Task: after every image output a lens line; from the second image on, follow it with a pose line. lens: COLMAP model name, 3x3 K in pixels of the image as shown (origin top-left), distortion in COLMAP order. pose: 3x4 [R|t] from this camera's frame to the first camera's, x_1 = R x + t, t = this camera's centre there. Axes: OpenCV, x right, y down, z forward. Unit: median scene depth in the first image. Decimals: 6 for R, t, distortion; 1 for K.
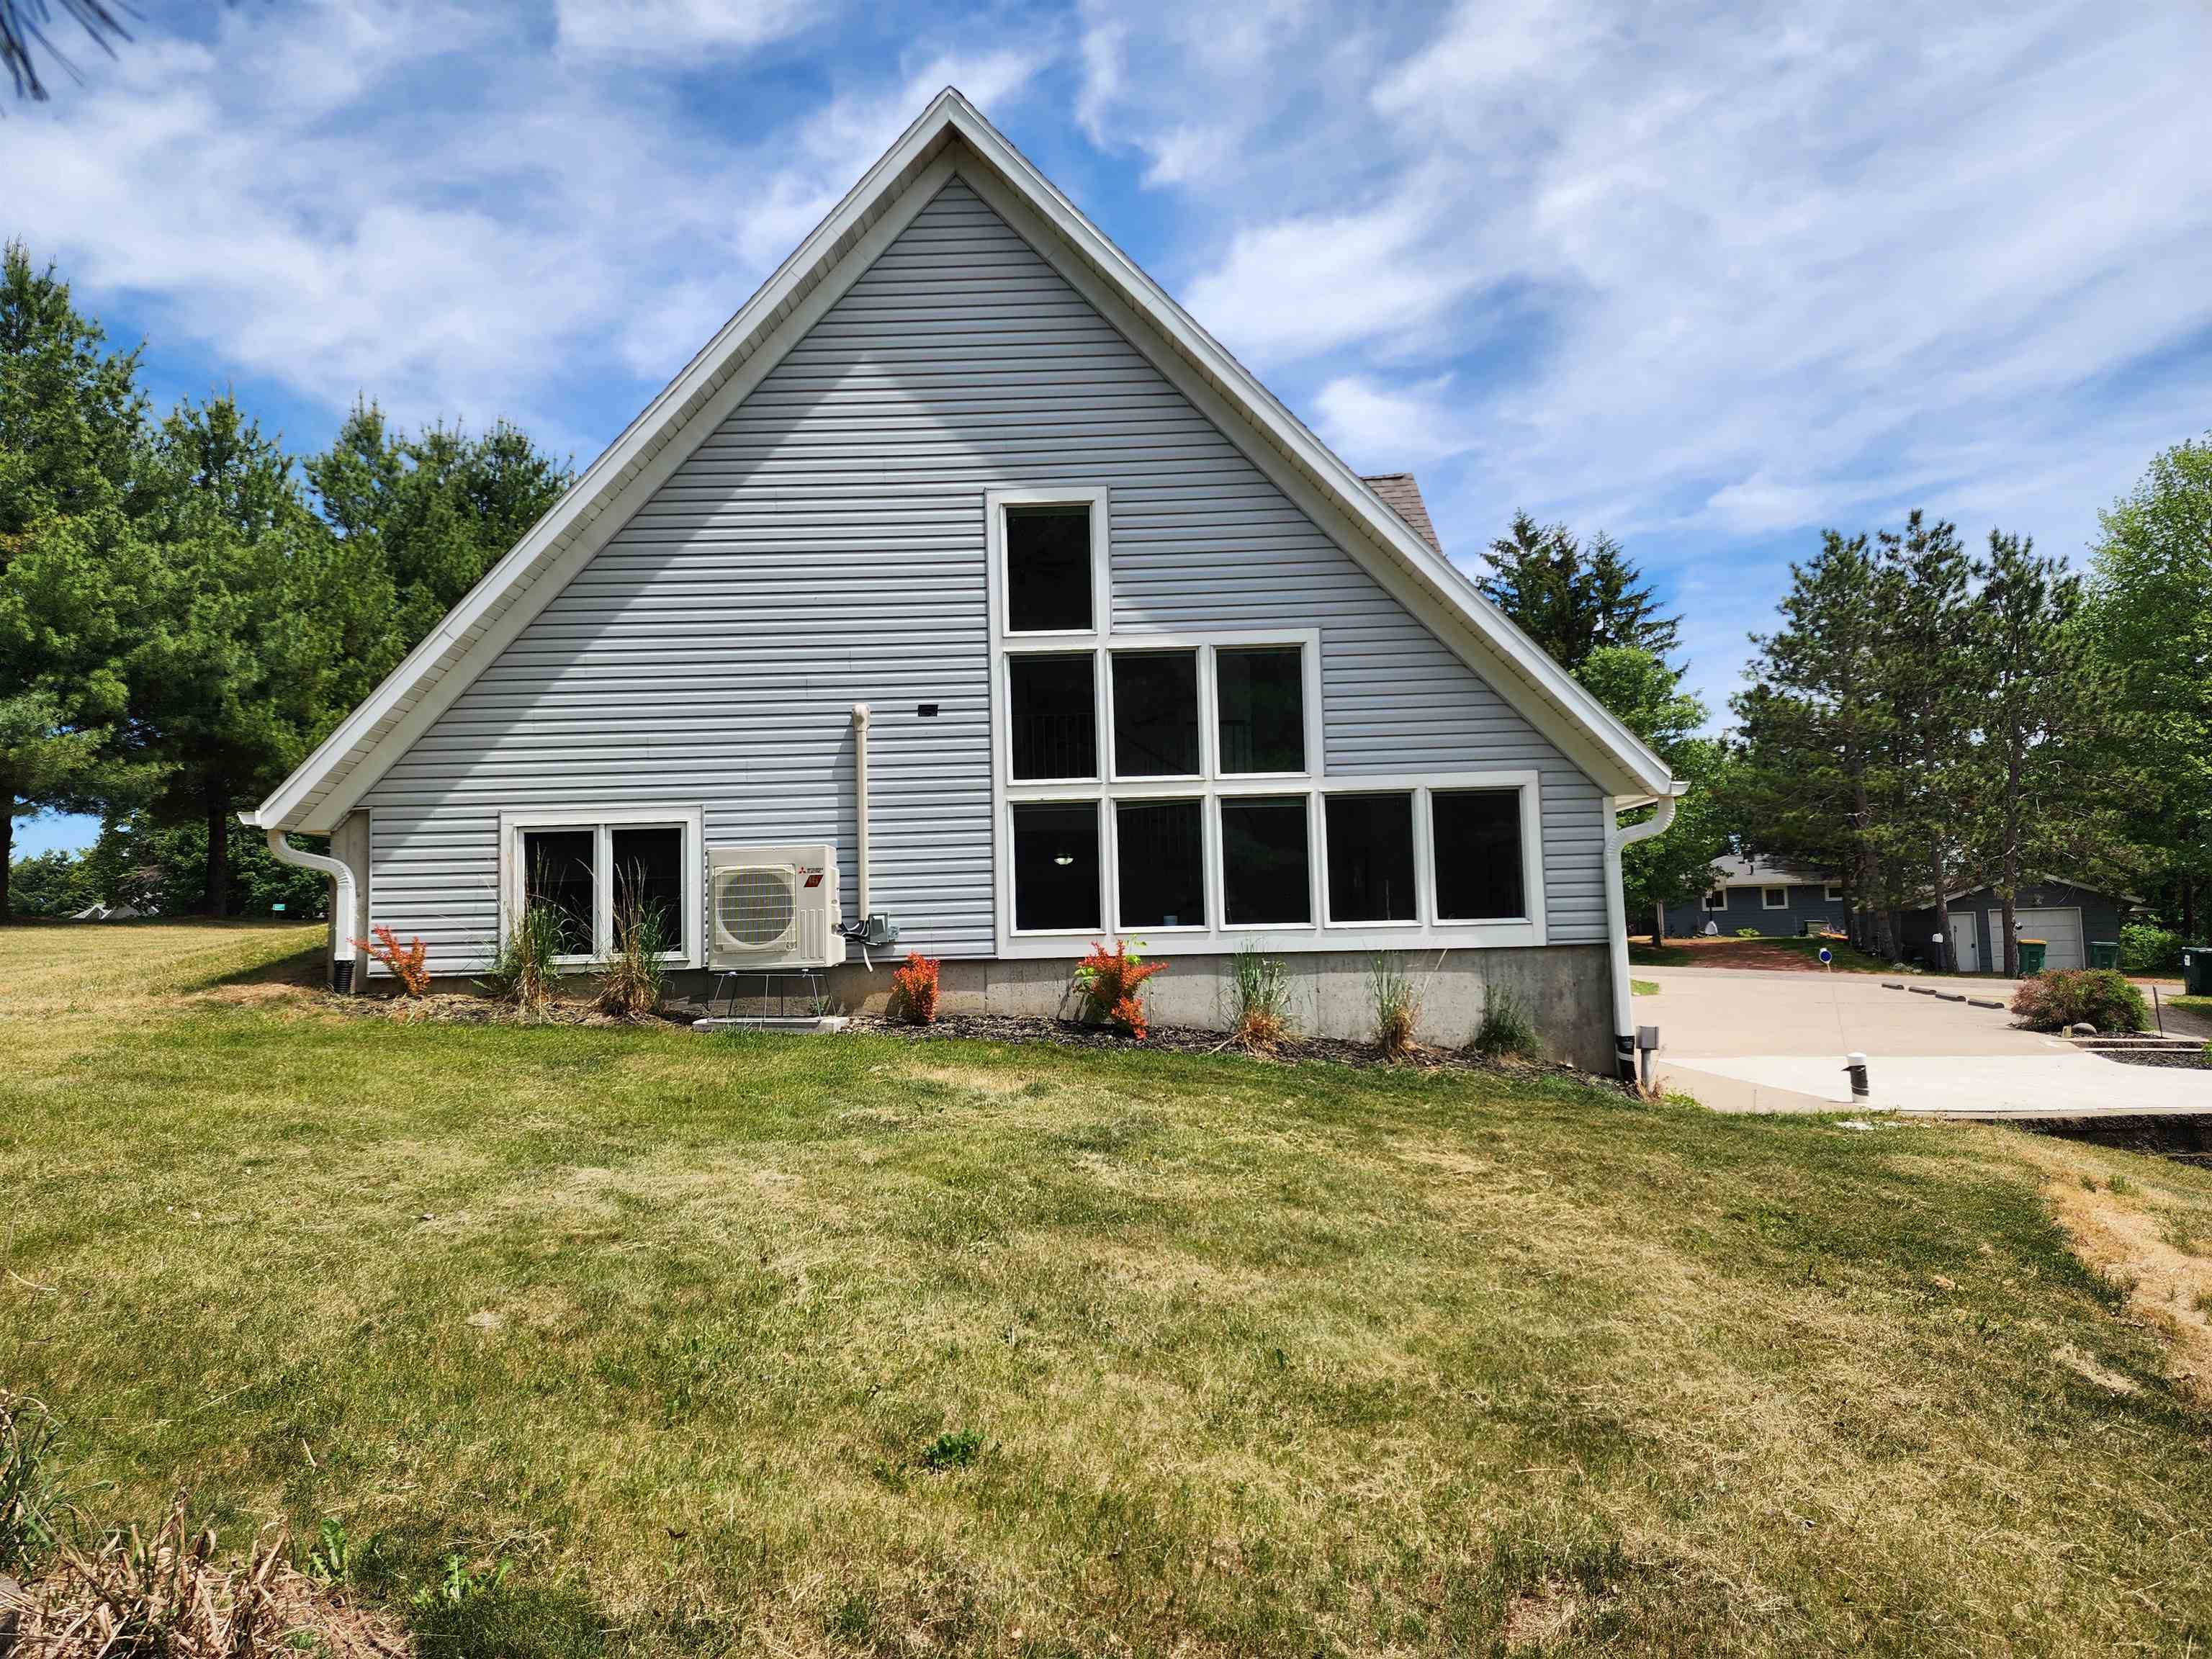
lens RADIAL K [[1472.2, 0, 1106.0], [0, 1472.2, 829.5], [0, 0, 1]] dist [0.102180, -0.000421]
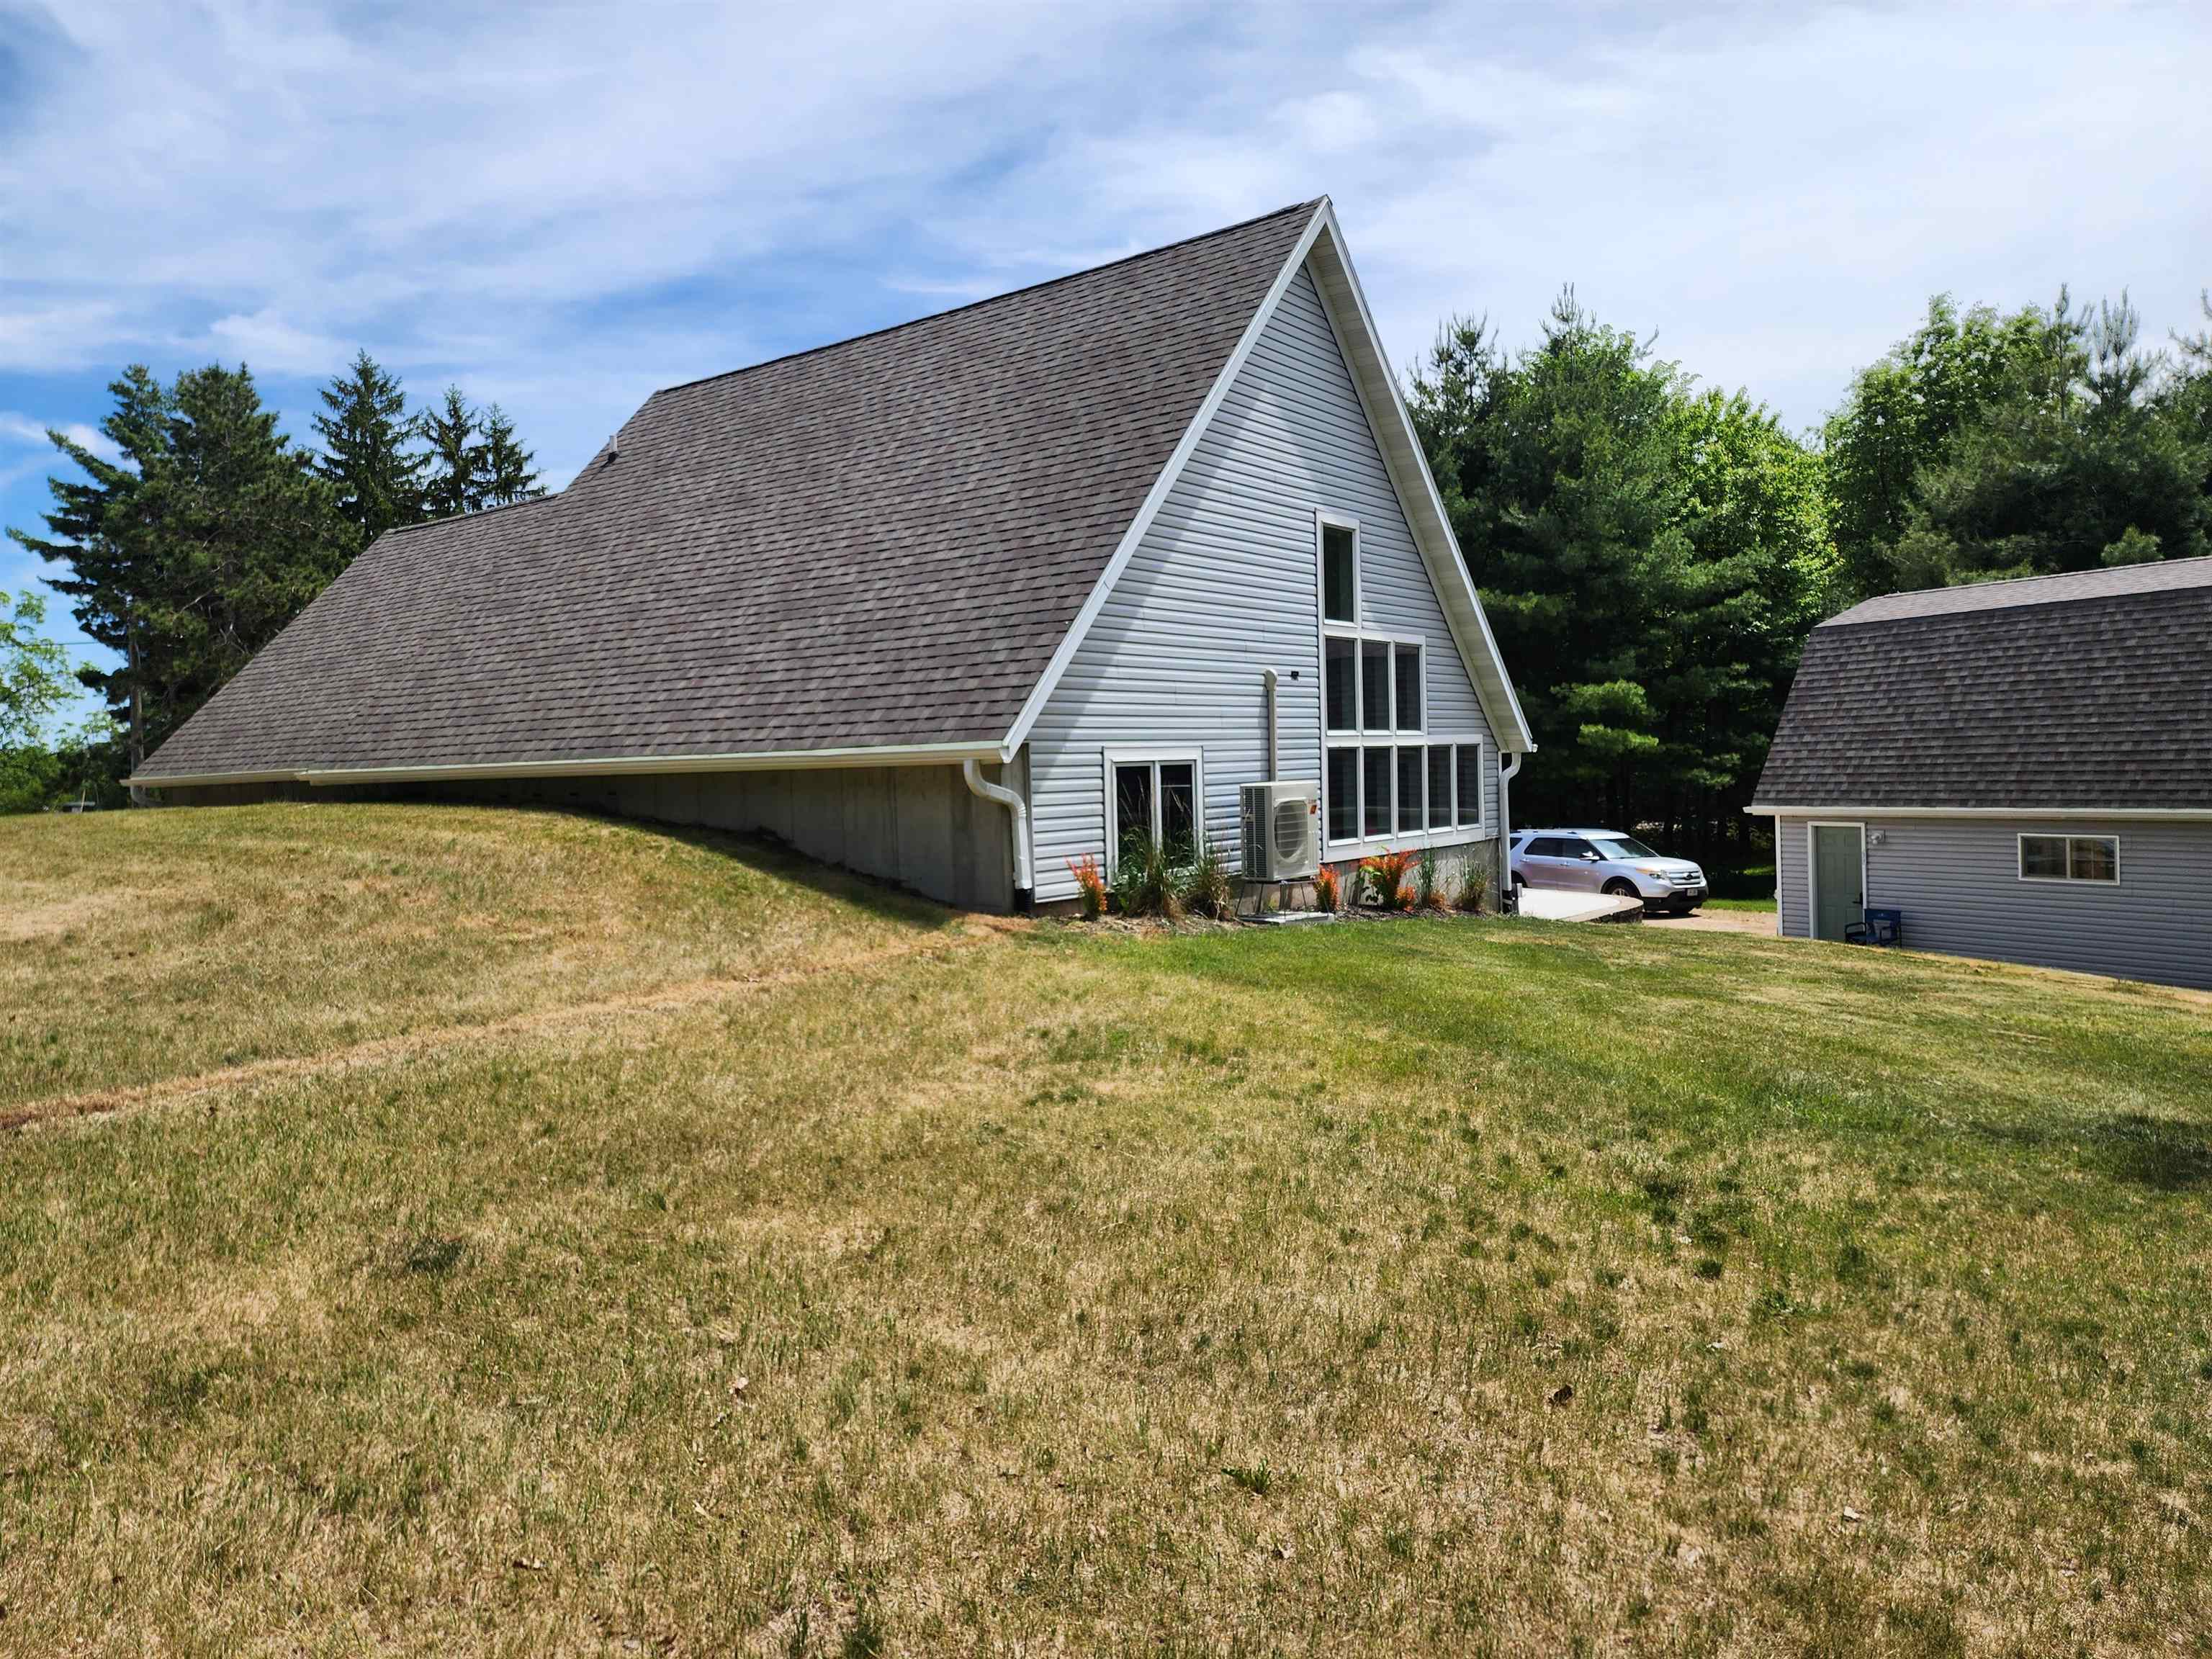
lens RADIAL K [[1460.1, 0, 1104.7], [0, 1460.1, 886.7], [0, 0, 1]] dist [-0.024173, -0.003904]
pose [[0.593527, -0.060358, 0.802548, -1.274775], [-0.048618, 0.992674, 0.110613, -0.029105], [-0.803344, -0.104670, 0.586244, 0.354927]]
